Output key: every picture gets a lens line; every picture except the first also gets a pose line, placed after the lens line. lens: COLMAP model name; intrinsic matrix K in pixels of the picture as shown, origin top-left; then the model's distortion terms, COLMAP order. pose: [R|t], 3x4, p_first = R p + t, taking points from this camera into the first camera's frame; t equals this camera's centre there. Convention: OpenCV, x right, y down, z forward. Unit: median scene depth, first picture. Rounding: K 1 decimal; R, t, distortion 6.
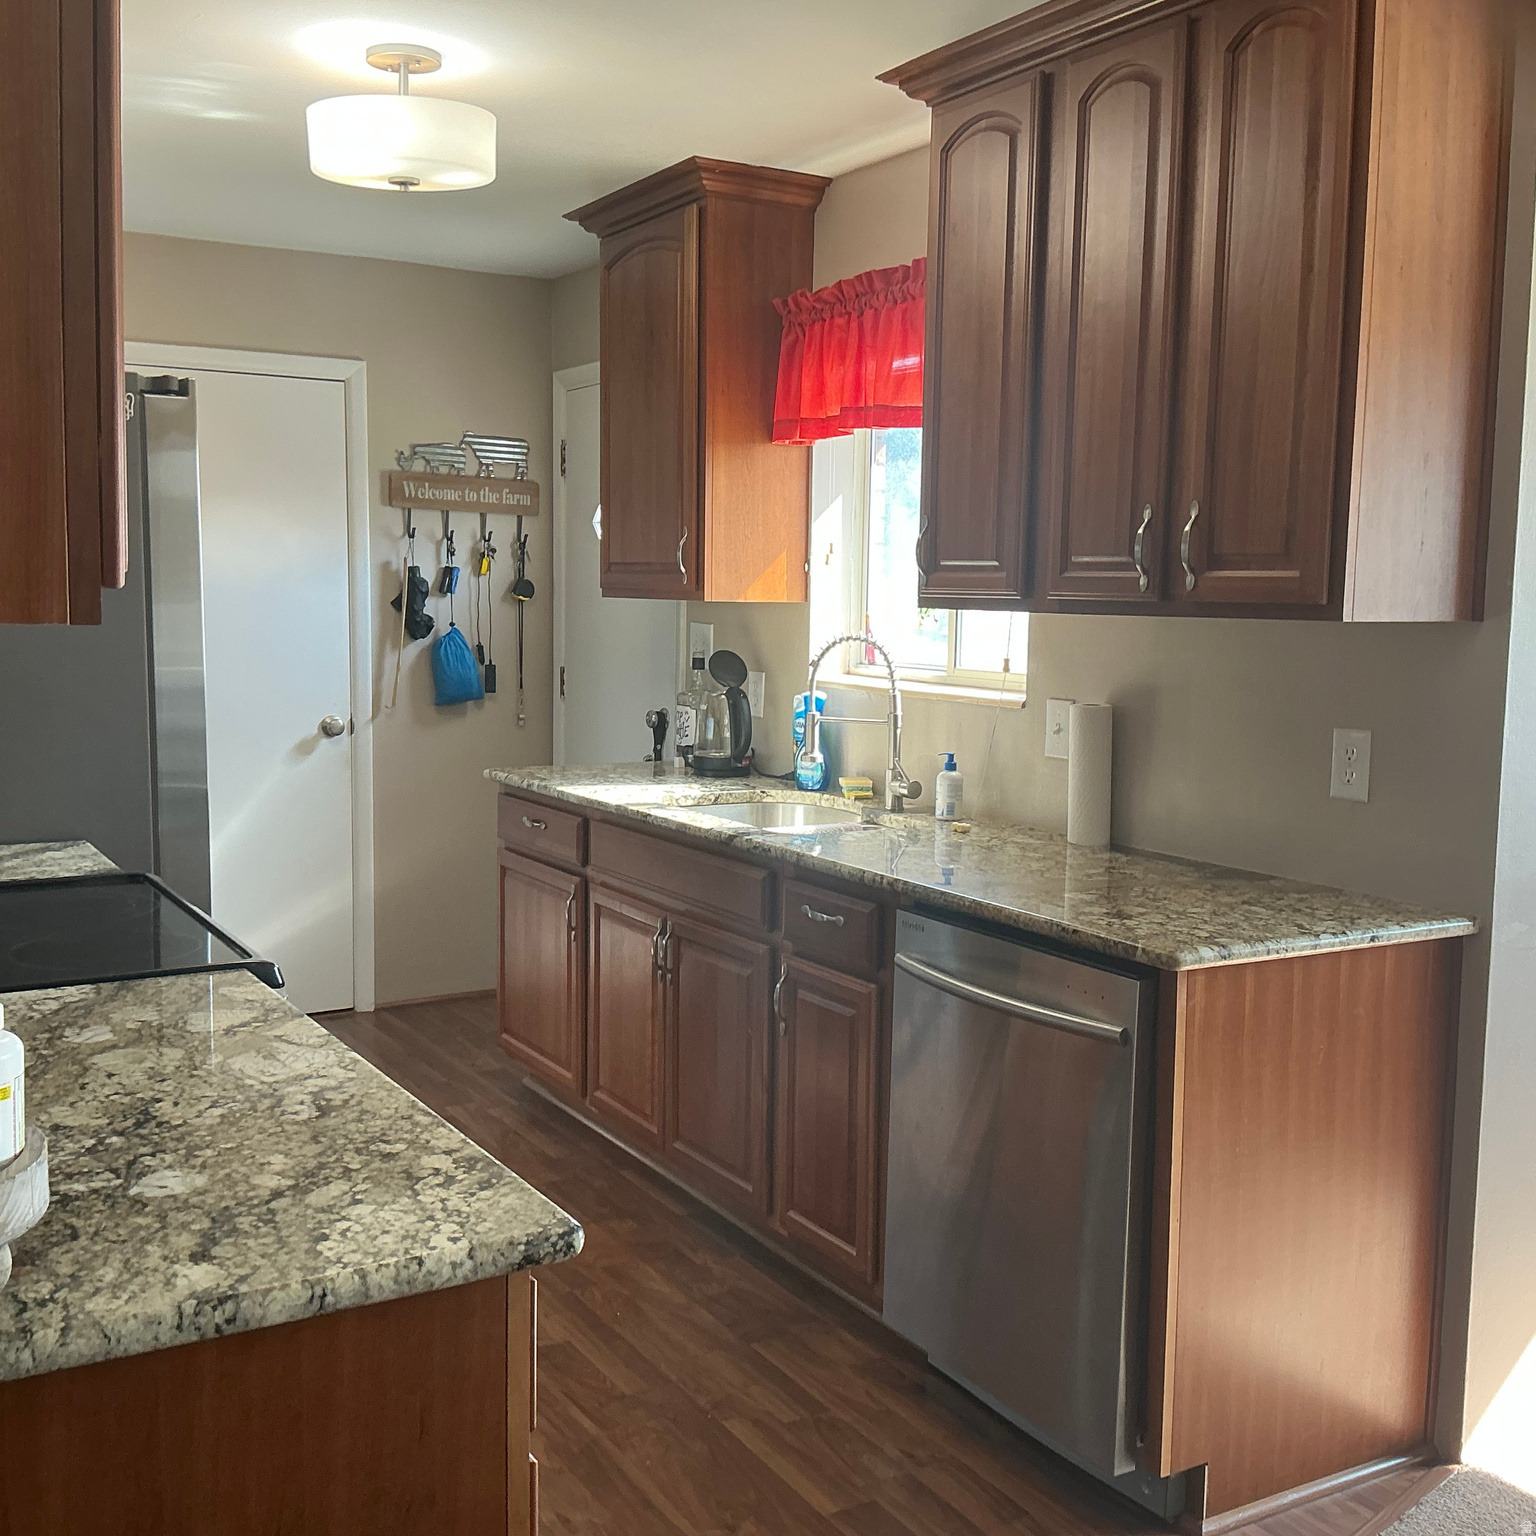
lens RADIAL K [[1697.2, 0, 781.0], [0, 1697.2, 772.1], [0, 0, 1]] dist [0.173192, -0.372788]
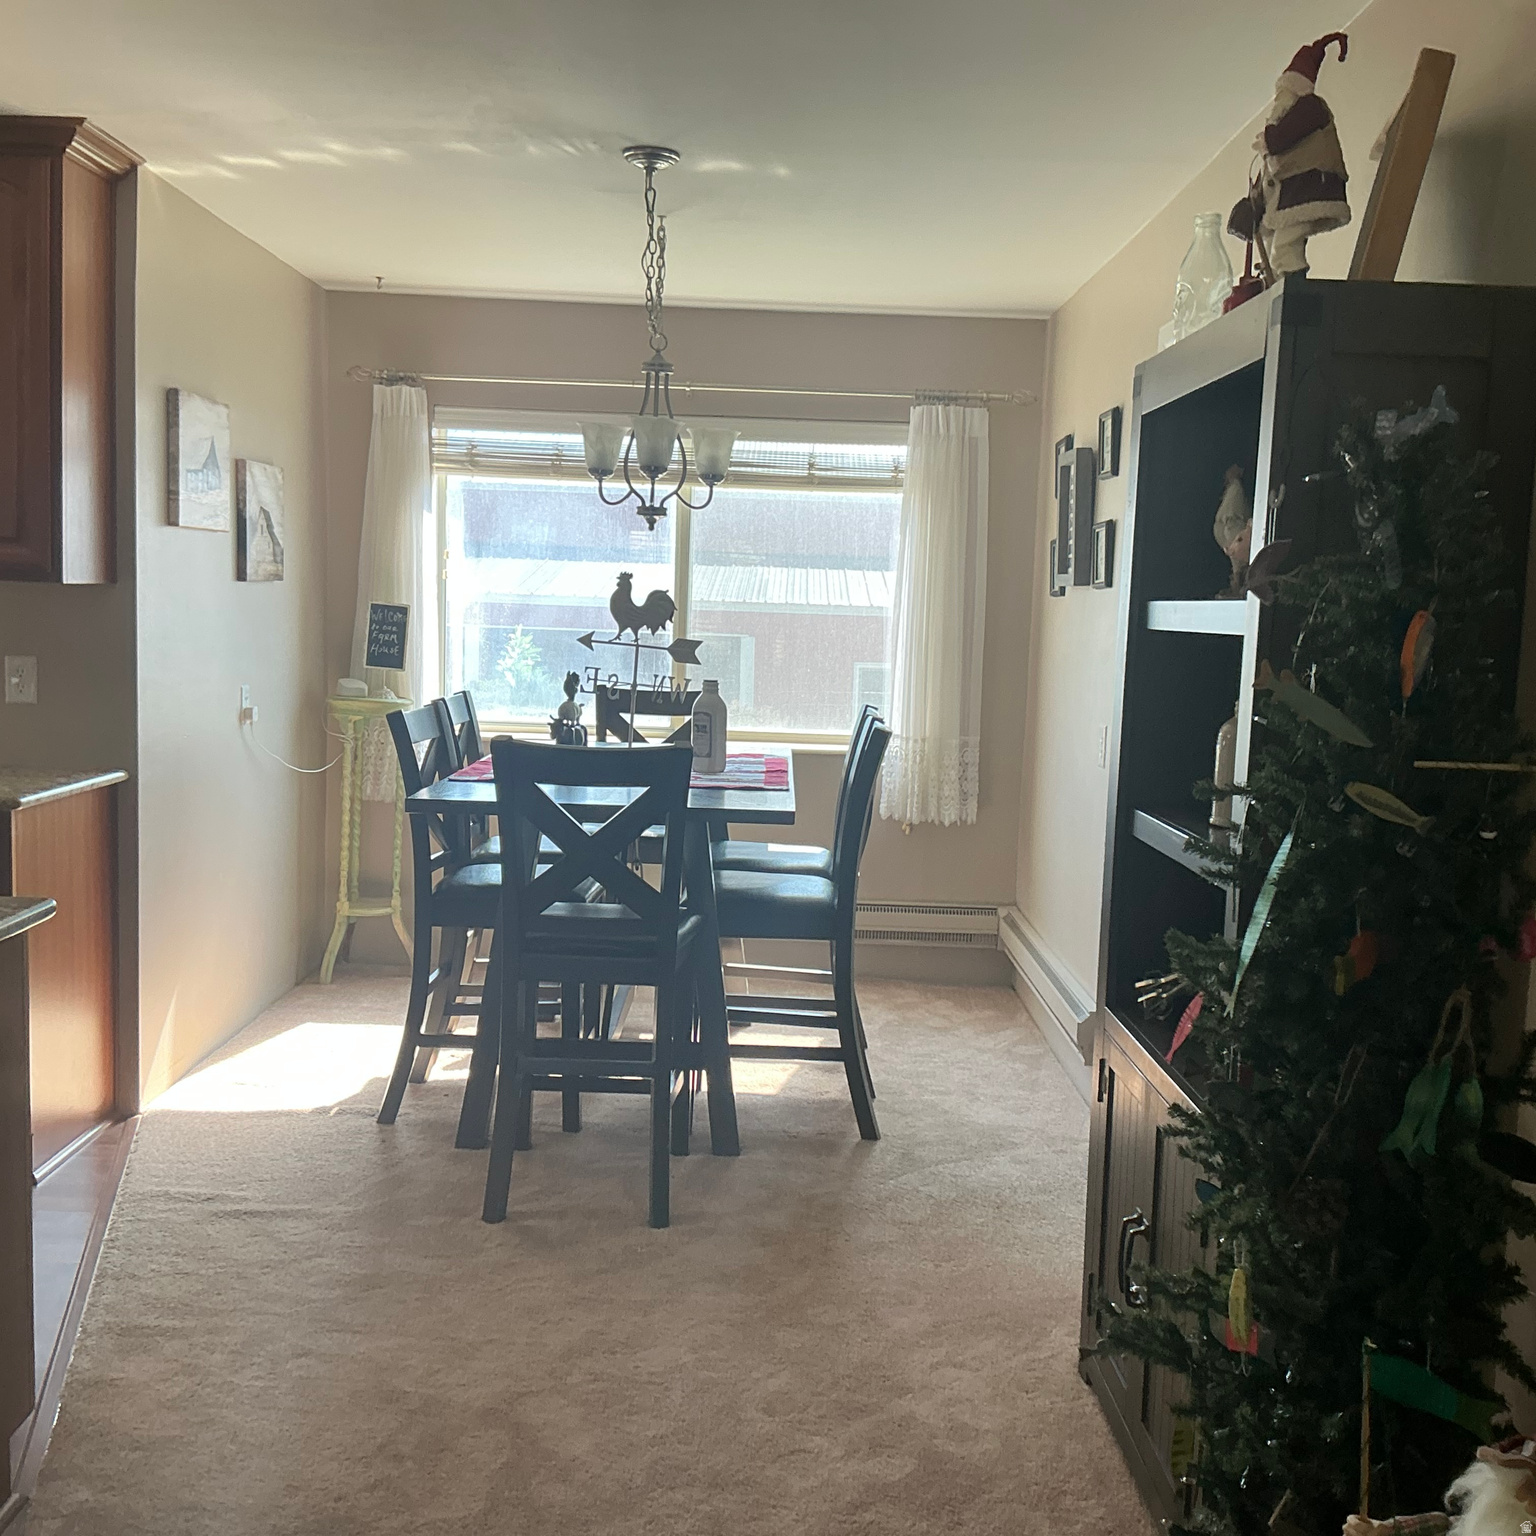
lens RADIAL K [[1697.2, 0, 781.0], [0, 1697.2, 772.1], [0, 0, 1]] dist [0.173192, -0.372788]
pose [[0.502121, -0.089247, 0.860180, -0.672072], [0.065245, 0.995735, 0.065225, 0.022067], [-0.862333, 0.023372, 0.505802, -0.332775]]
